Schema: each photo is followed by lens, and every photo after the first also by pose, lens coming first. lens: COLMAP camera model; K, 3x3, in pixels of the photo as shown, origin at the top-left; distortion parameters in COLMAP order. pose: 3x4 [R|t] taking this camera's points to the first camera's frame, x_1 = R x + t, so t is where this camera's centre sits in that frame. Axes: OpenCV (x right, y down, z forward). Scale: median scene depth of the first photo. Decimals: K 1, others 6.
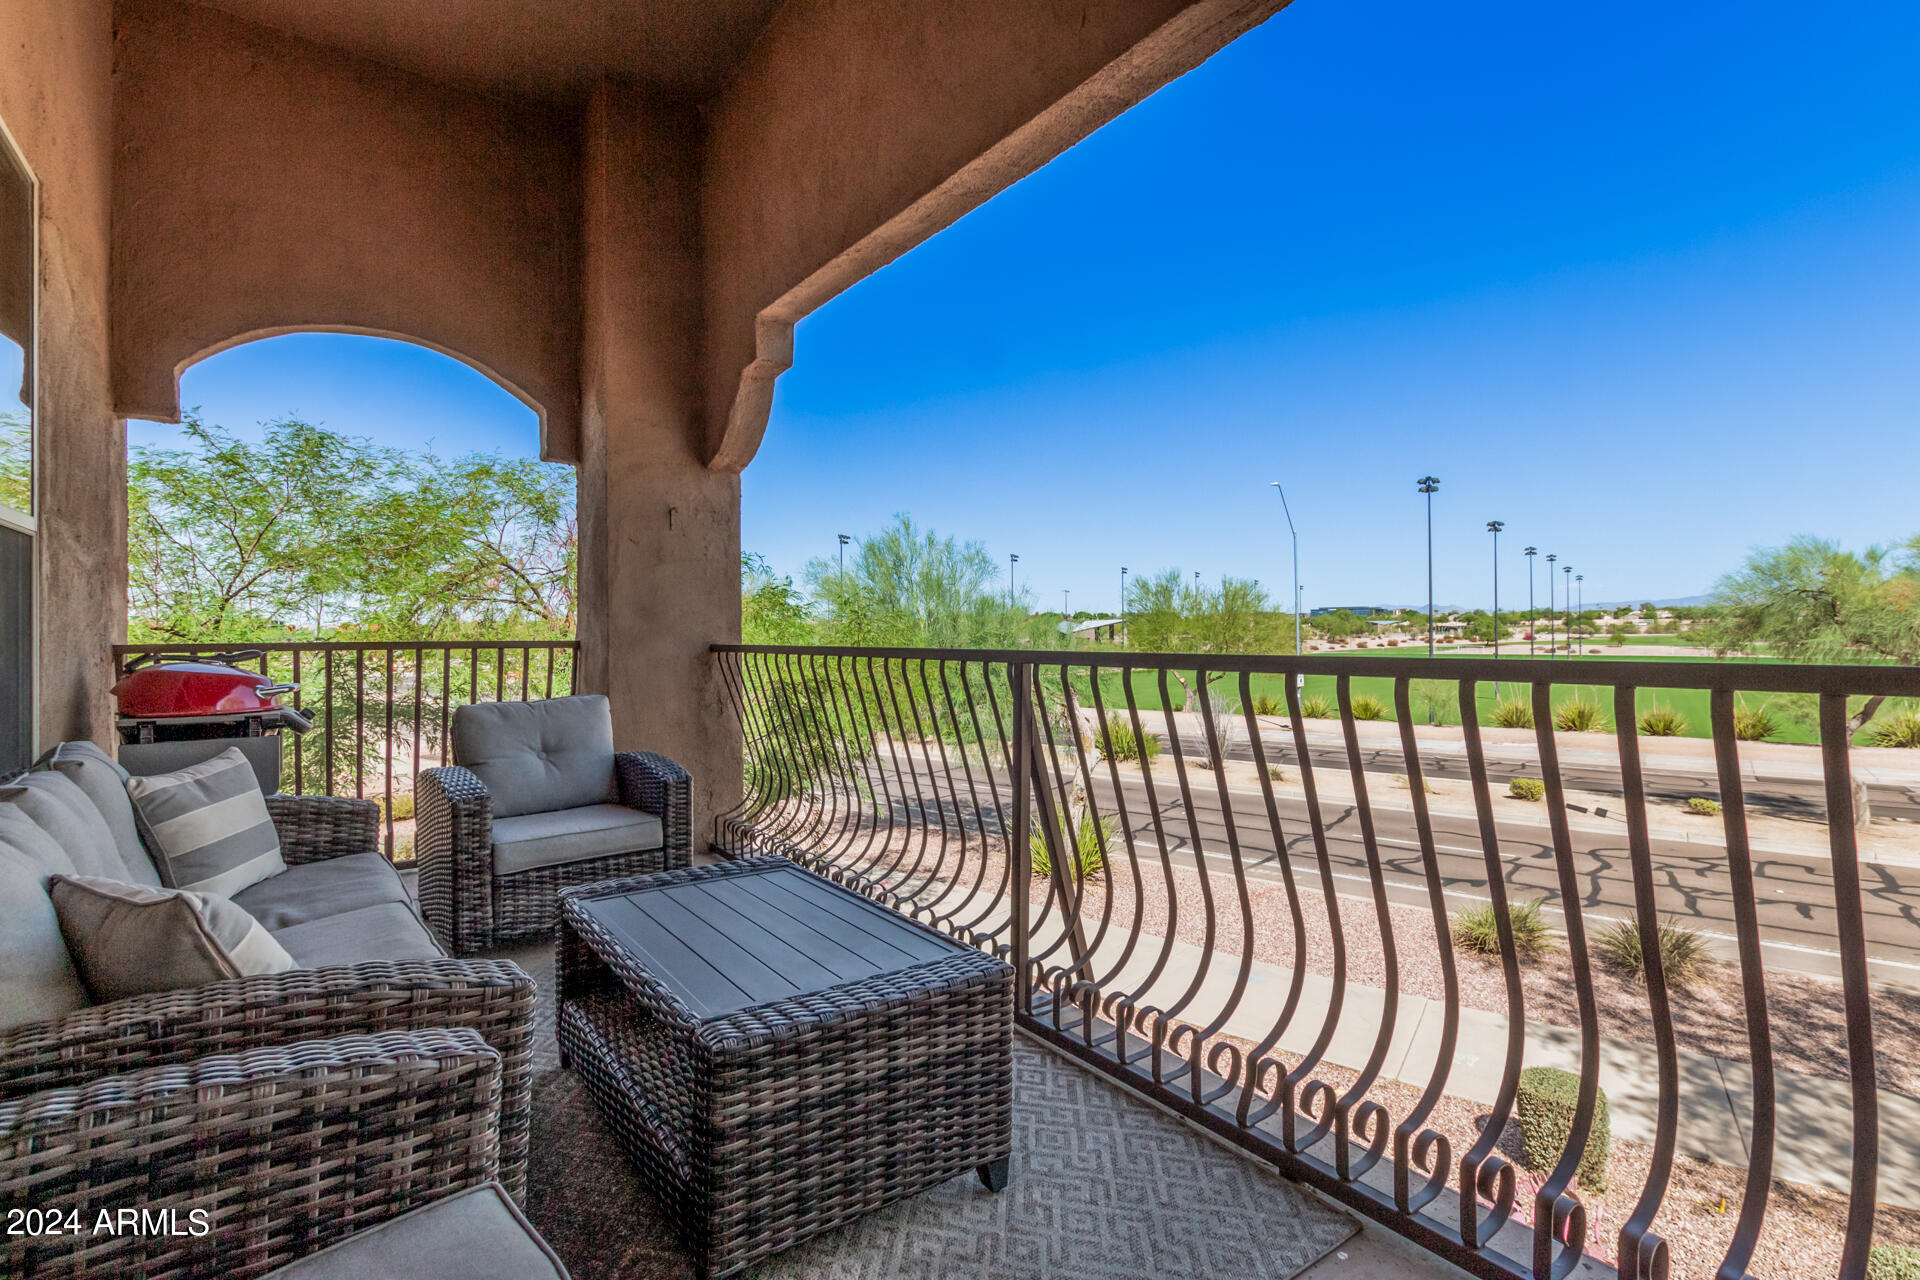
lens RADIAL K [[888.7, 0, 964.8], [0, 888.7, 631.2], [0, 0, 1]] dist [-0.000598, -0.000399]
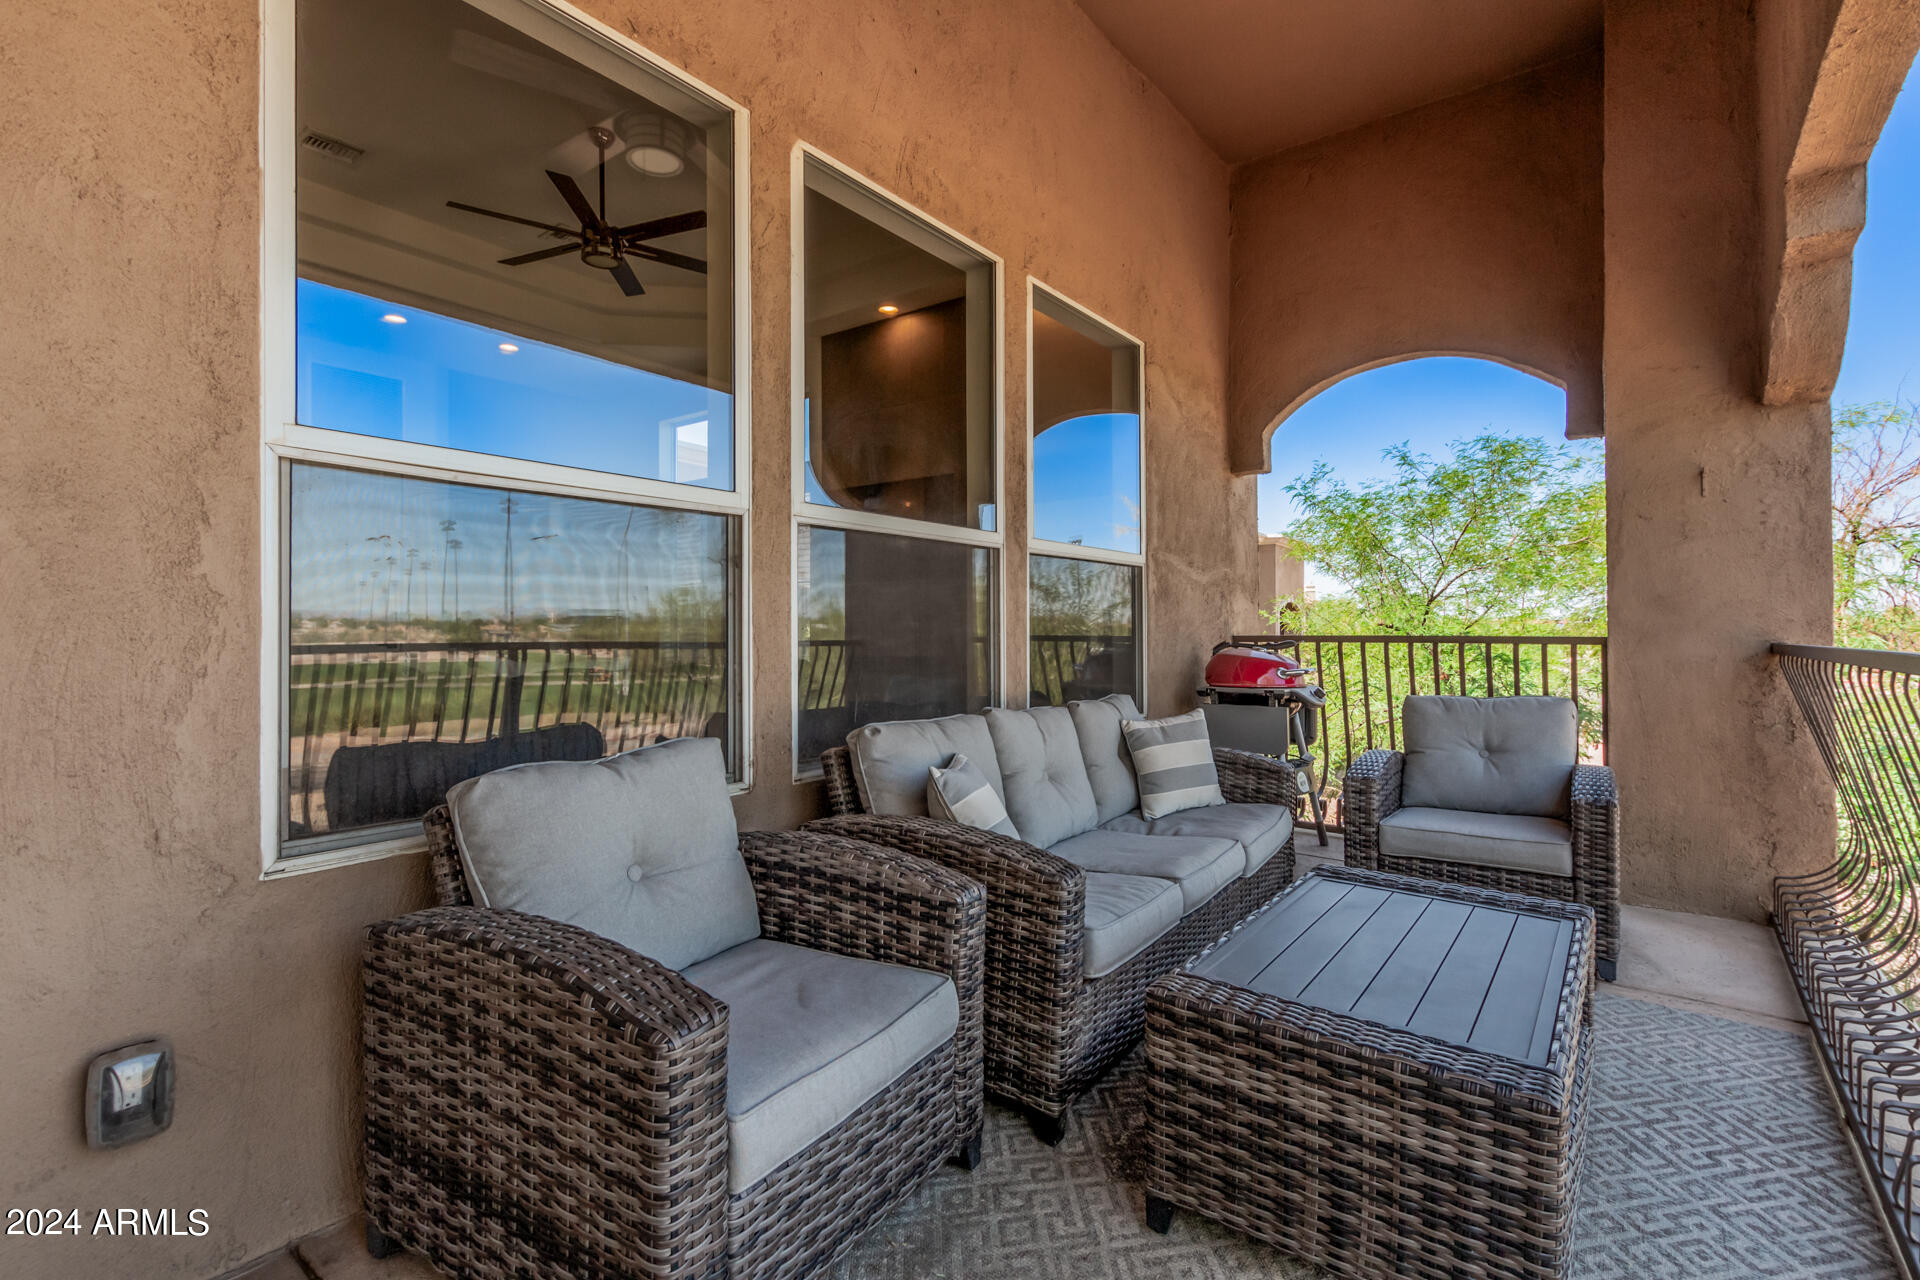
lens RADIAL K [[881.4, 0, 960.6], [0, 881.4, 645.2], [0, 0, 1]] dist [0.010257, -0.001006]
pose [[0.279002, 0.021288, -0.960055, 0.235852], [-0.002054, 0.999765, 0.021571, 0.000972], [0.960288, -0.004047, 0.278980, 0.145757]]
